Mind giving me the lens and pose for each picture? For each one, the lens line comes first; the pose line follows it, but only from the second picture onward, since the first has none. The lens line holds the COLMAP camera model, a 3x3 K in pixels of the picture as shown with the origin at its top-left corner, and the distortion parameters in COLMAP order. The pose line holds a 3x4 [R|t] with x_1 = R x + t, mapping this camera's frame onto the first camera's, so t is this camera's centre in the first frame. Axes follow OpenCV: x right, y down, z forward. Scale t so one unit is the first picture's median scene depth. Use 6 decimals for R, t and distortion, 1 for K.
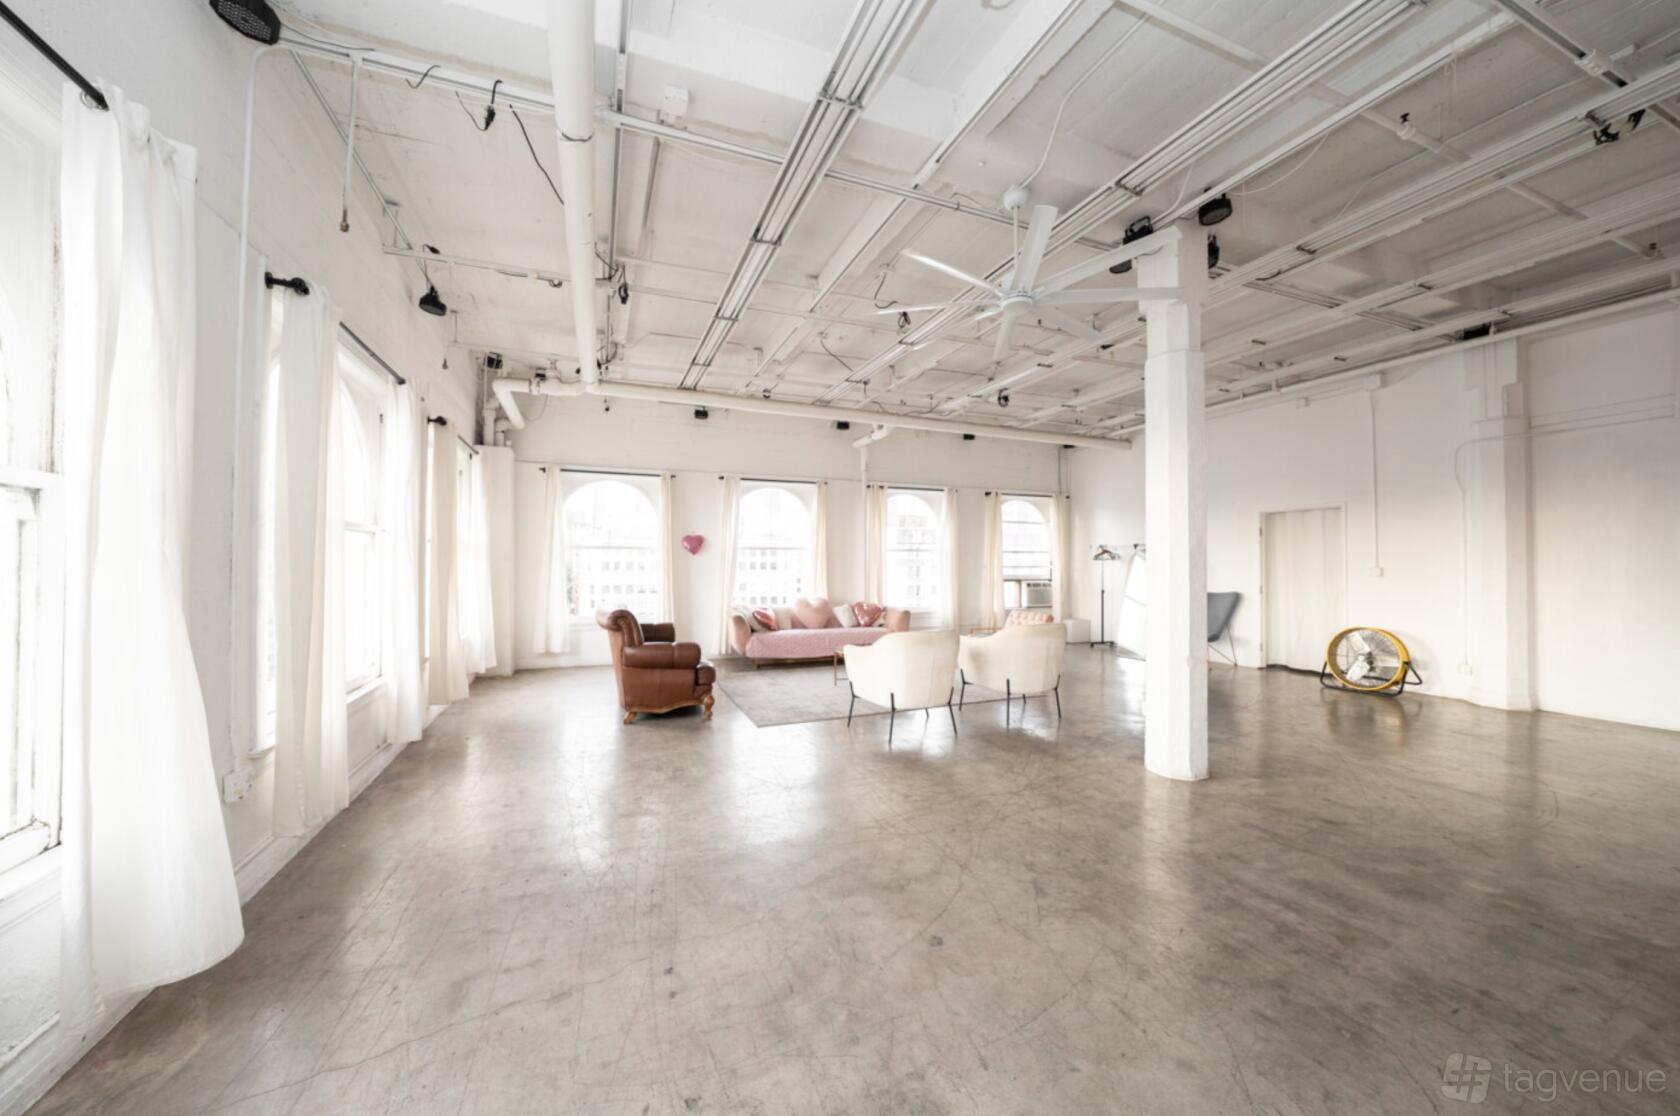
lens RADIAL K [[582.1, 0, 841.5], [0, 582.1, 554.5], [0, 0, 1]] dist [-0.018994, 0.003644]
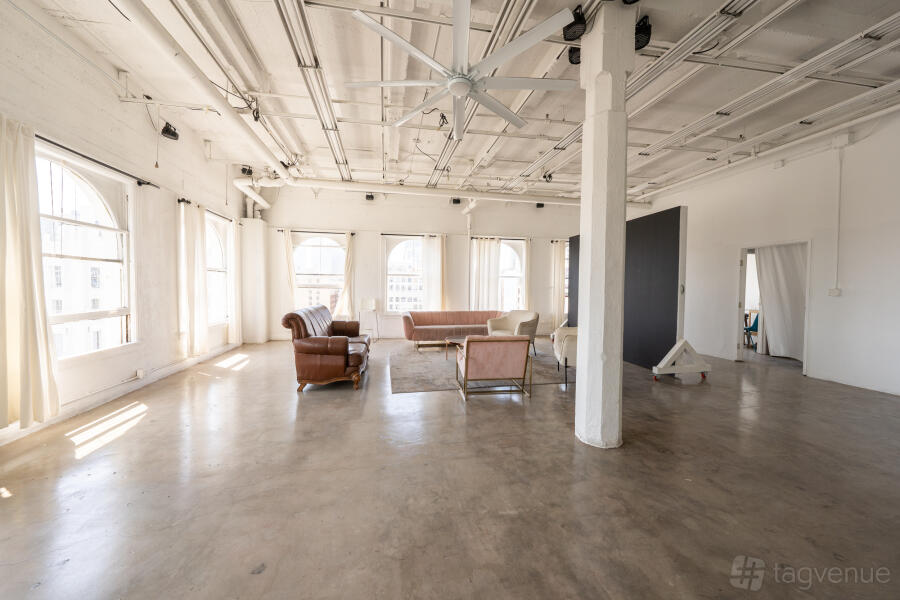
lens RADIAL K [[318.4, 0, 445.6], [0, 318.4, 294.8], [0, 0, 1]] dist [-0.002310, 0.000445]
pose [[0.979573, 0.013638, -0.200625, 0.297424], [-0.005604, 0.999161, 0.040561, 0.015103], [0.201009, -0.038608, 0.978828, 0.180130]]
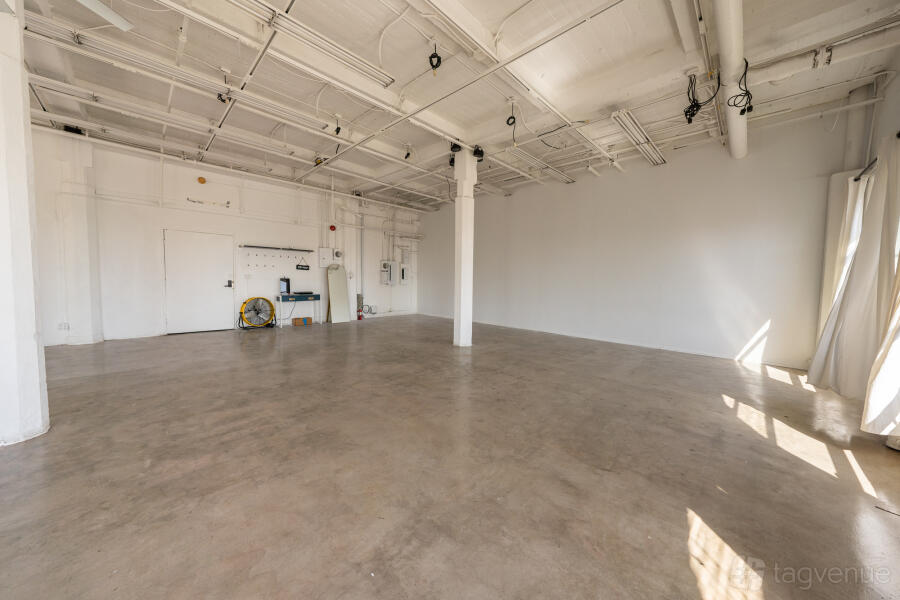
lens RADIAL K [[318.4, 0, 442.9], [0, 318.4, 293.8], [0, 0, 1]] dist [-0.002310, 0.000445]
pose [[-0.371829, -0.050657, 0.926918, -0.231970], [-0.030211, 0.998641, 0.042458, 0.031871], [-0.927810, -0.012216, -0.372854, 0.349533]]
